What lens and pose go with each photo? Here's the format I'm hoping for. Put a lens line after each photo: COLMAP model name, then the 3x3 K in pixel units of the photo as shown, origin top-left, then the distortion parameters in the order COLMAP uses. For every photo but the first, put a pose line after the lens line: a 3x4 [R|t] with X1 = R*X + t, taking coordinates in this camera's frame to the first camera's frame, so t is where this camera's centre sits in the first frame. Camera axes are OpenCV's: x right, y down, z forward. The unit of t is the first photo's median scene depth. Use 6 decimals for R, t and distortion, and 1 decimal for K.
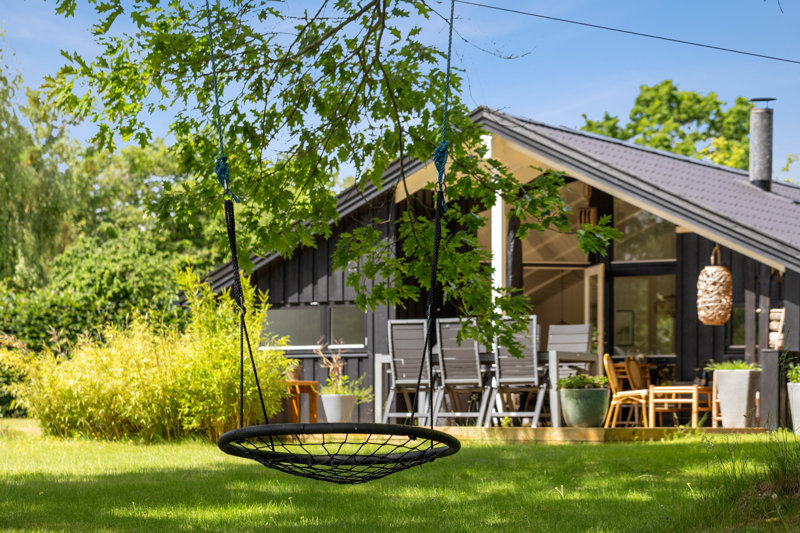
lens RADIAL K [[2270.0, 0, 400.0], [0, 2270.0, 266.5], [0, 0, 1]] dist [-0.263174, -0.040882]
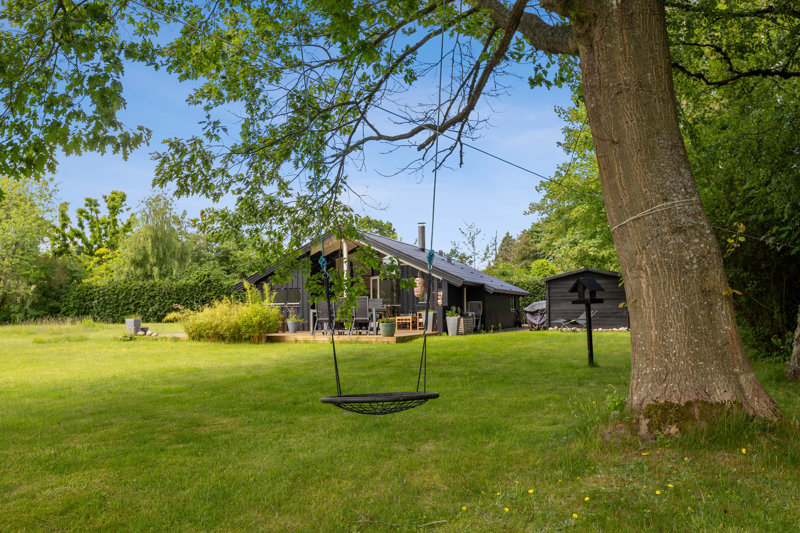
lens RADIAL K [[644.2, 0, 400.0], [0, 644.2, 266.5], [0, 0, 1]] dist [0.005928, 0.000339]
pose [[0.983009, 0.000899, 0.183556, -0.045797], [-0.001192, 0.999998, 0.001483, -0.016537], [-0.183554, -0.001677, 0.983008, 0.149648]]
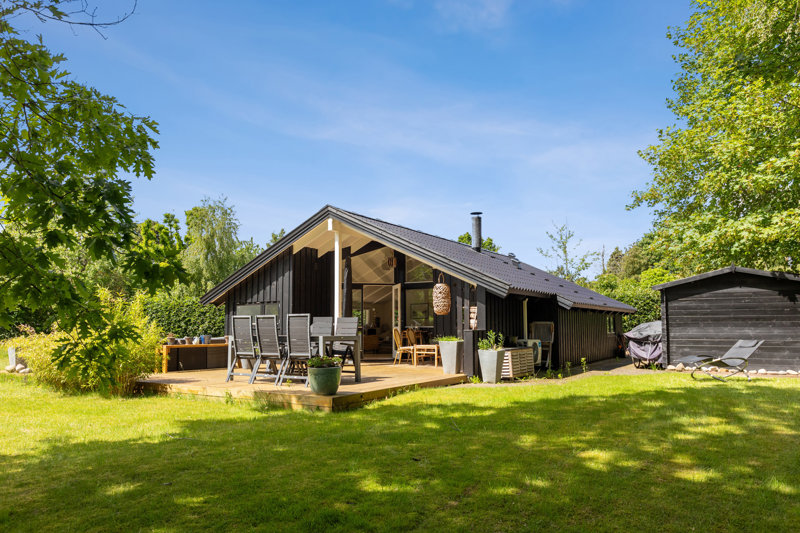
lens RADIAL K [[571.9, 0, 399.4], [0, 571.9, 246.9], [0, 0, 1]] dist [-0.021593, -0.000589]
pose [[0.999724, -0.007322, -0.022344, 0.115271], [0.005744, 0.997538, -0.069889, 0.002460], [0.022800, 0.069741, 0.997305, 0.520117]]
